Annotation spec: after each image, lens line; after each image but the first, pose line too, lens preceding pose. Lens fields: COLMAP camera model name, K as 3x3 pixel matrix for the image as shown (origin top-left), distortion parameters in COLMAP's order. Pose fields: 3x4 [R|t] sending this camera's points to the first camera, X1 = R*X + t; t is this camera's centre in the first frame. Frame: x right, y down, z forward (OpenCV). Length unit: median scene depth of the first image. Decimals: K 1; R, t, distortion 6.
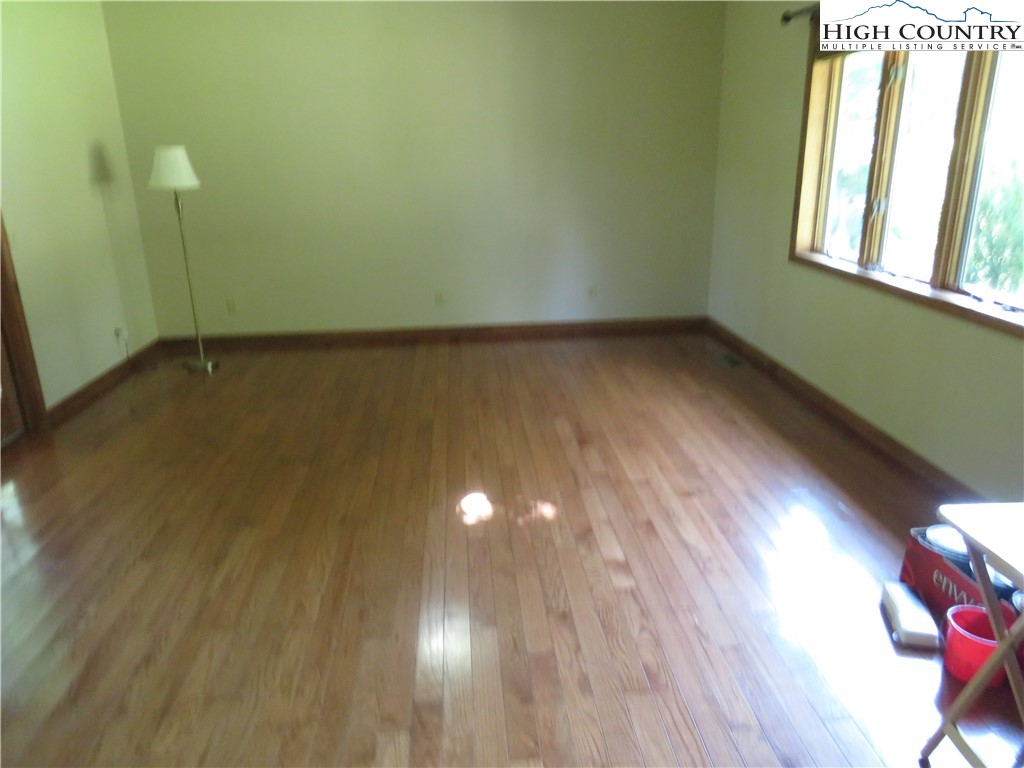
lens RADIAL K [[726.5, 0, 510.8], [0, 726.5, 382.3], [0, 0, 1]] dist [-0.022923, 0.013735]
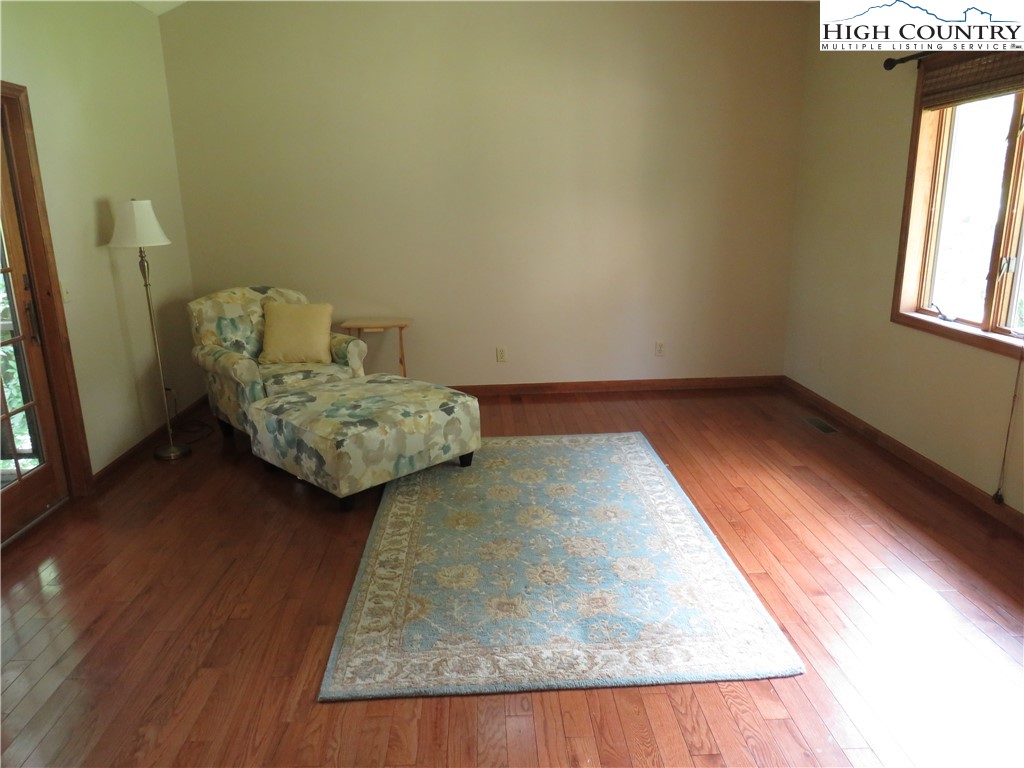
lens RADIAL K [[726.5, 0, 514.4], [0, 726.5, 386.4], [0, 0, 1]] dist [-0.022923, 0.013735]
pose [[0.999579, 0.005979, -0.028383, -0.075162], [-0.007528, 0.998469, -0.054795, -0.032778], [0.028012, 0.054986, 0.998094, 0.078633]]
